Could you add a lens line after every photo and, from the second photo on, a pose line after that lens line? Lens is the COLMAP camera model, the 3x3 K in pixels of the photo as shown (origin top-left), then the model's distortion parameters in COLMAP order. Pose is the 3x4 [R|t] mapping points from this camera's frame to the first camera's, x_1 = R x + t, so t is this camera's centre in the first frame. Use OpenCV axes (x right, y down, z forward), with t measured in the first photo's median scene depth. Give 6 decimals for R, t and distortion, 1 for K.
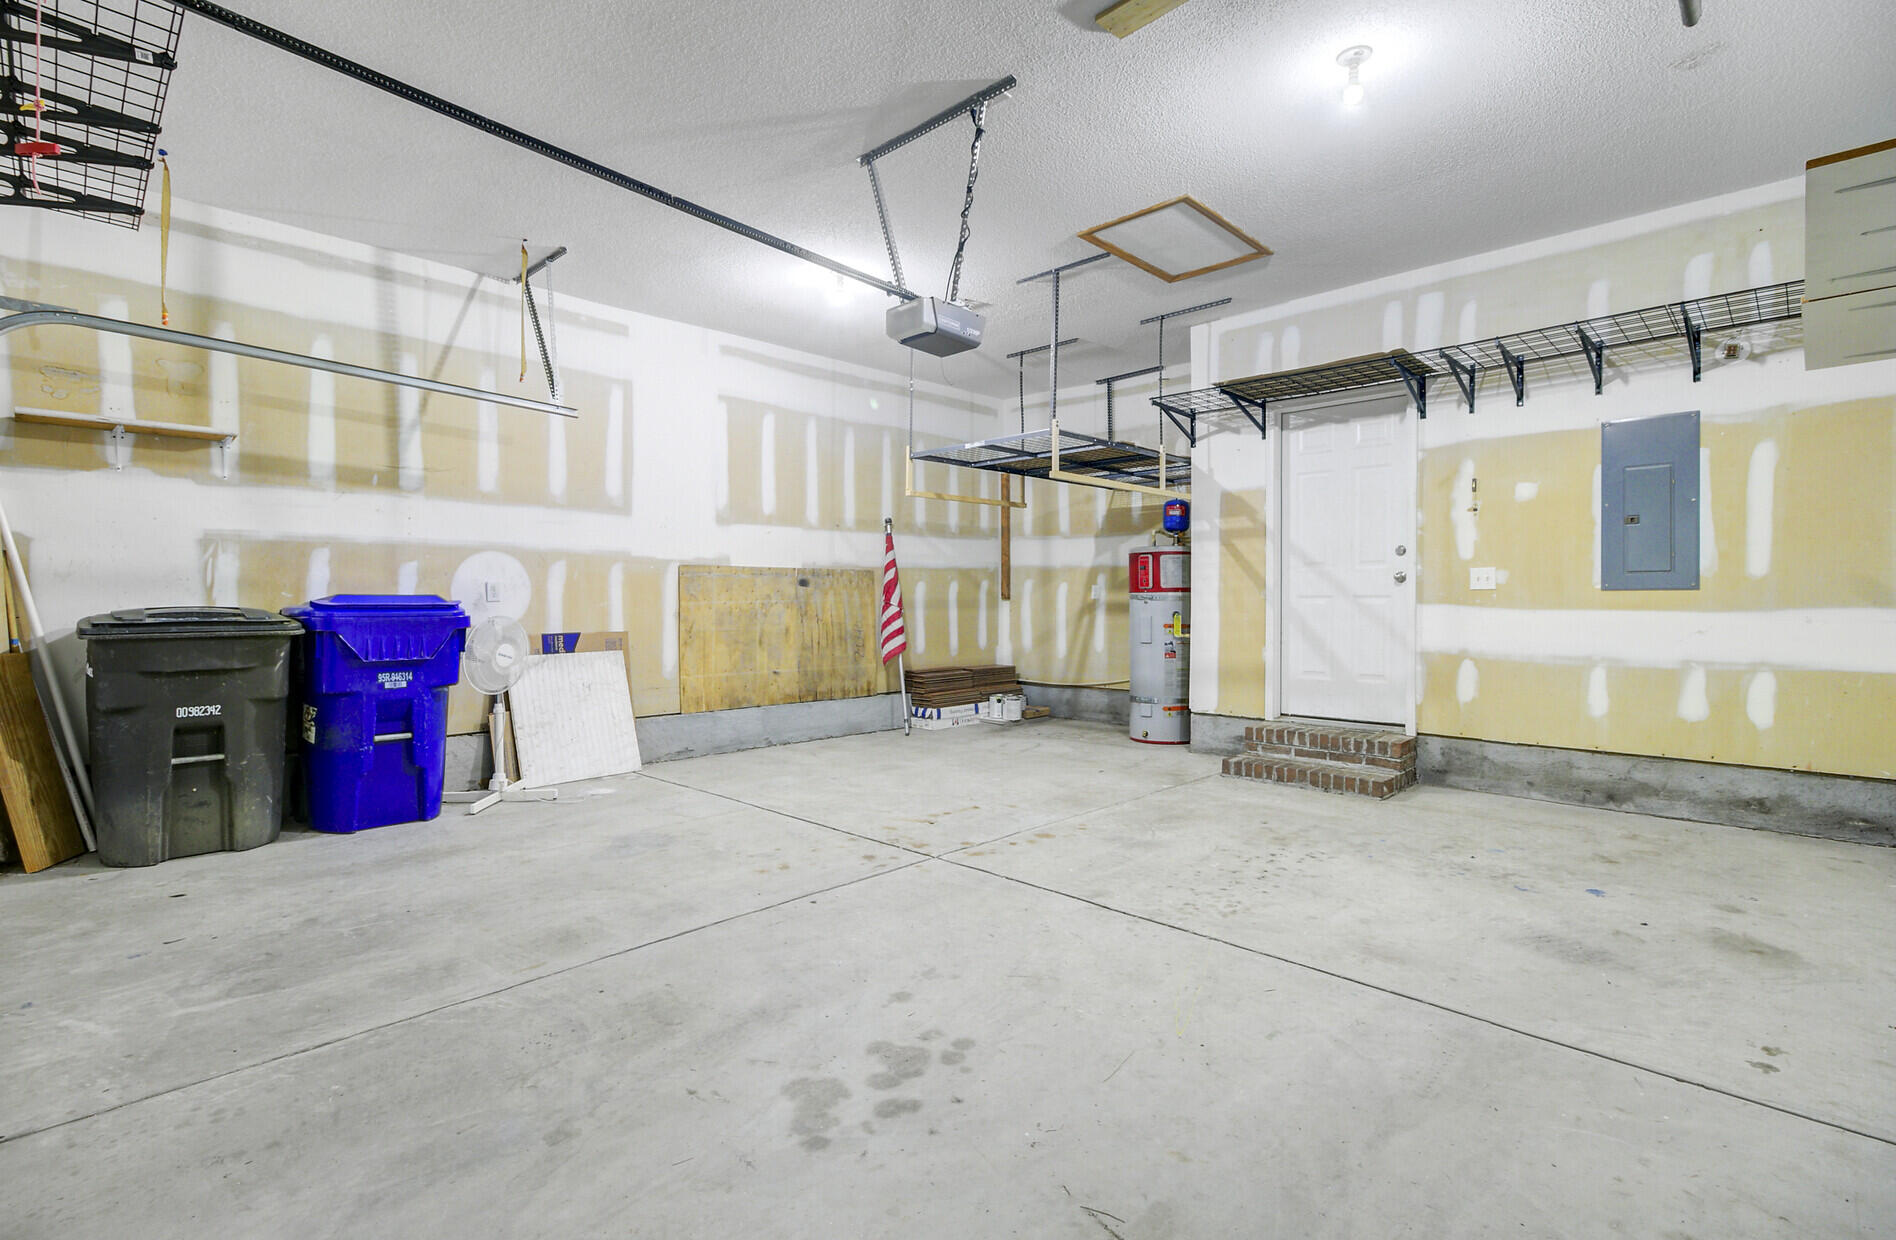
lens RADIAL K [[868.7, 0, 947.9], [0, 868.7, 609.2], [0, 0, 1]] dist [-0.011761, 0.004221]
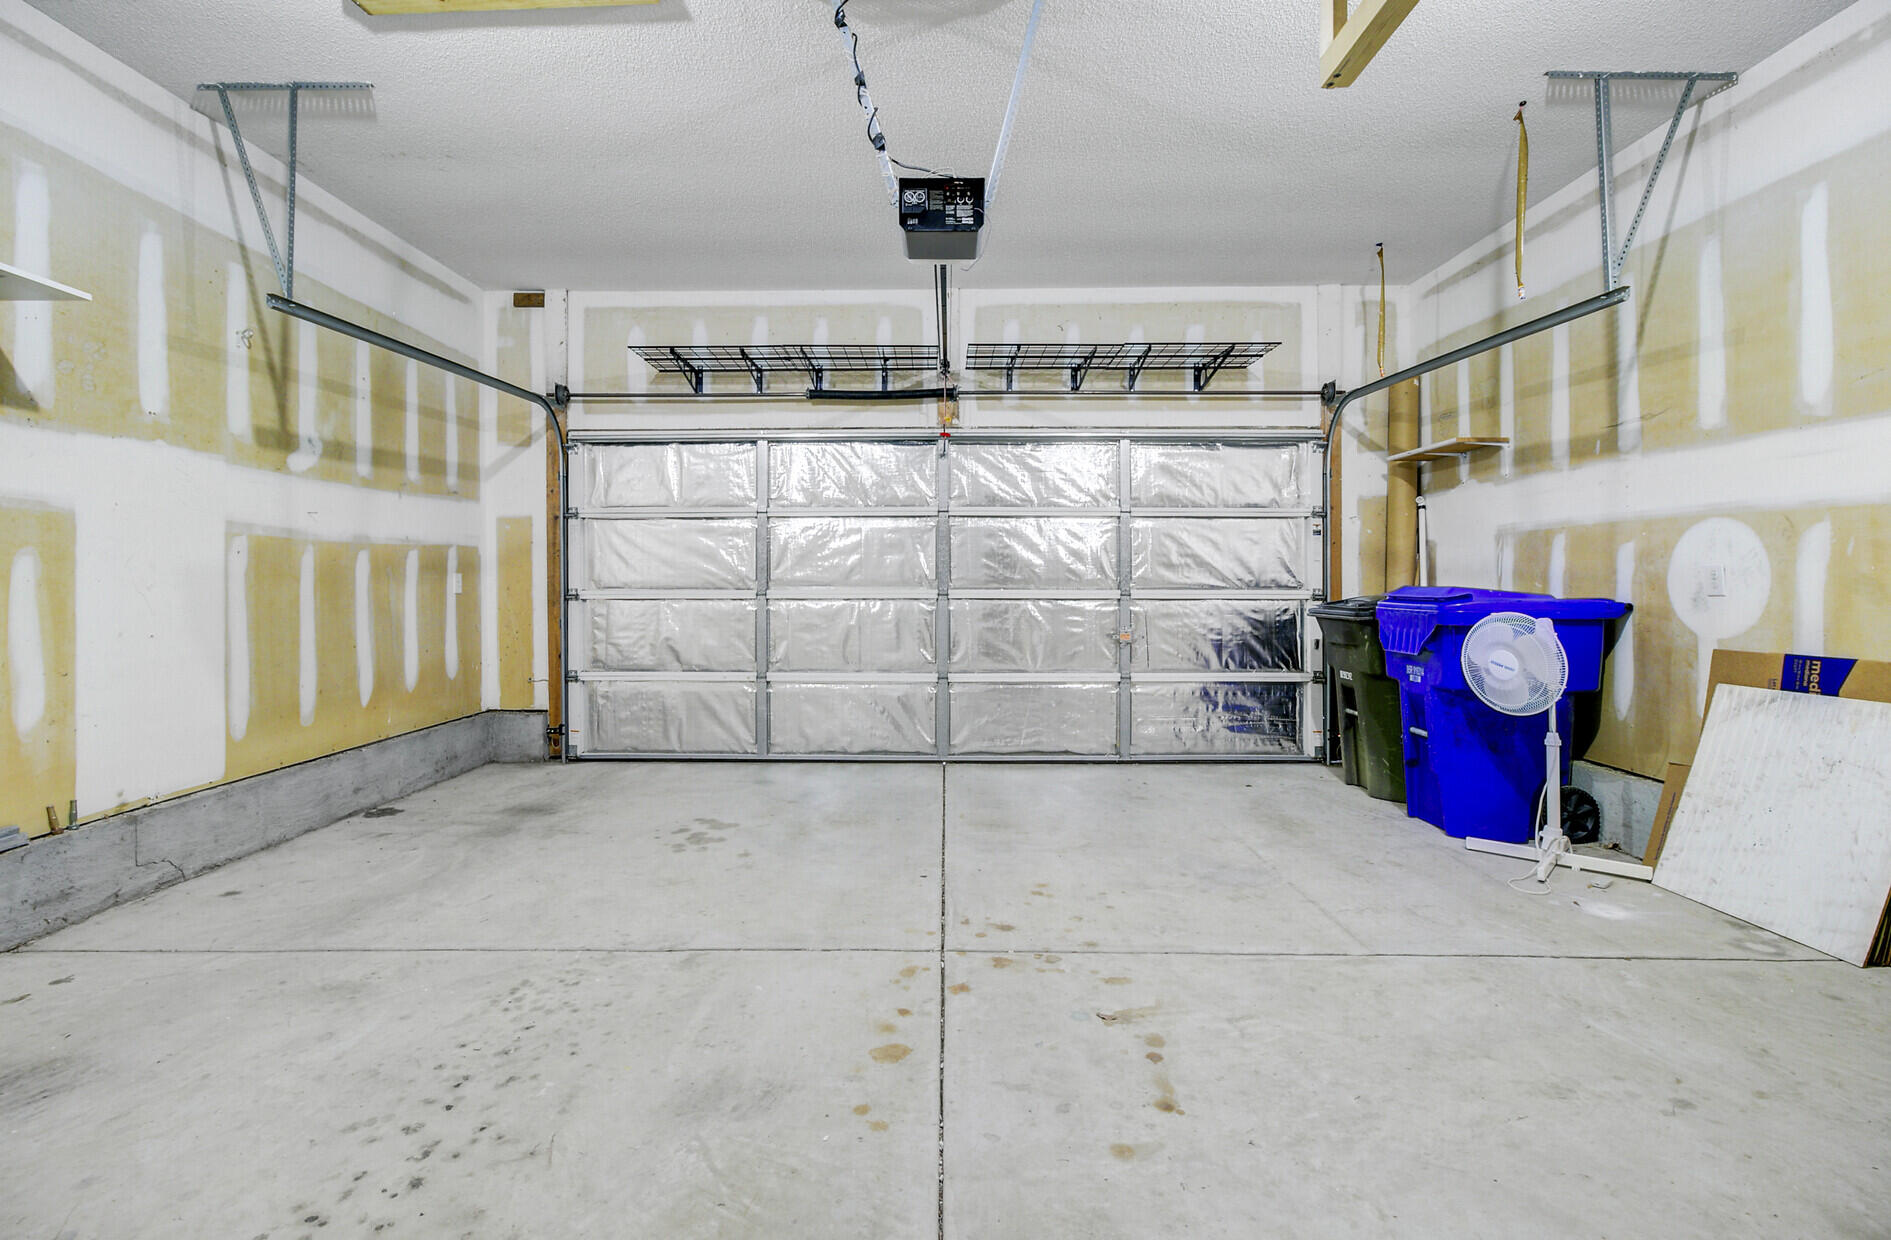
lens RADIAL K [[861.6, 0, 912.8], [0, 861.6, 585.6], [0, 0, 1]] dist [-0.007871, 0.003908]
pose [[-0.736478, 0.002287, -0.676457, 0.495449], [-0.005879, 0.999935, 0.009781, -0.027305], [0.676436, 0.011181, -0.736417, 1.524820]]
